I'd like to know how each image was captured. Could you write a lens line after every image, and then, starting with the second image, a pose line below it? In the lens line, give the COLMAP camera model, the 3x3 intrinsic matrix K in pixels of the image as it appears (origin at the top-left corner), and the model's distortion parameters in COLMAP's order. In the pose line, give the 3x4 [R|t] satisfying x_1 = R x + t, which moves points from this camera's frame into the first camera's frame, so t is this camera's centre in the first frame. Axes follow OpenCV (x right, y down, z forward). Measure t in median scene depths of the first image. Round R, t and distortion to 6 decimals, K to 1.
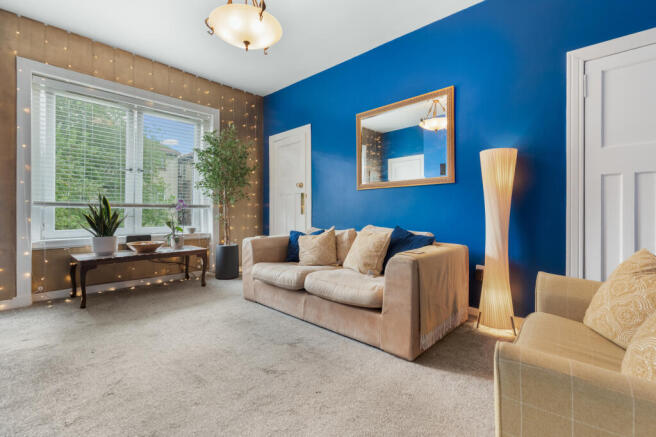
lens RADIAL K [[313.1, 0, 329.4], [0, 313.1, 215.9], [0, 0, 1]] dist [0.010913, -0.004565]
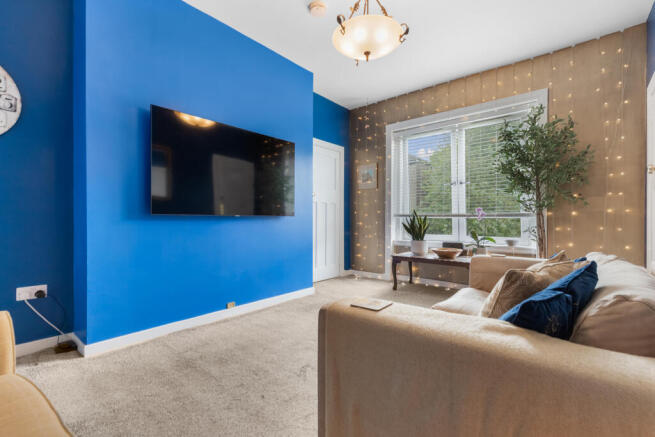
lens RADIAL K [[312.6, 0, 328.4], [0, 312.6, 219.9], [0, 0, 1]] dist [0.010913, -0.004565]
pose [[-0.005005, -0.004338, -0.999978, 0.536673], [-0.018374, 0.999822, -0.004245, -0.005220], [0.999819, 0.018352, -0.005084, 0.618847]]
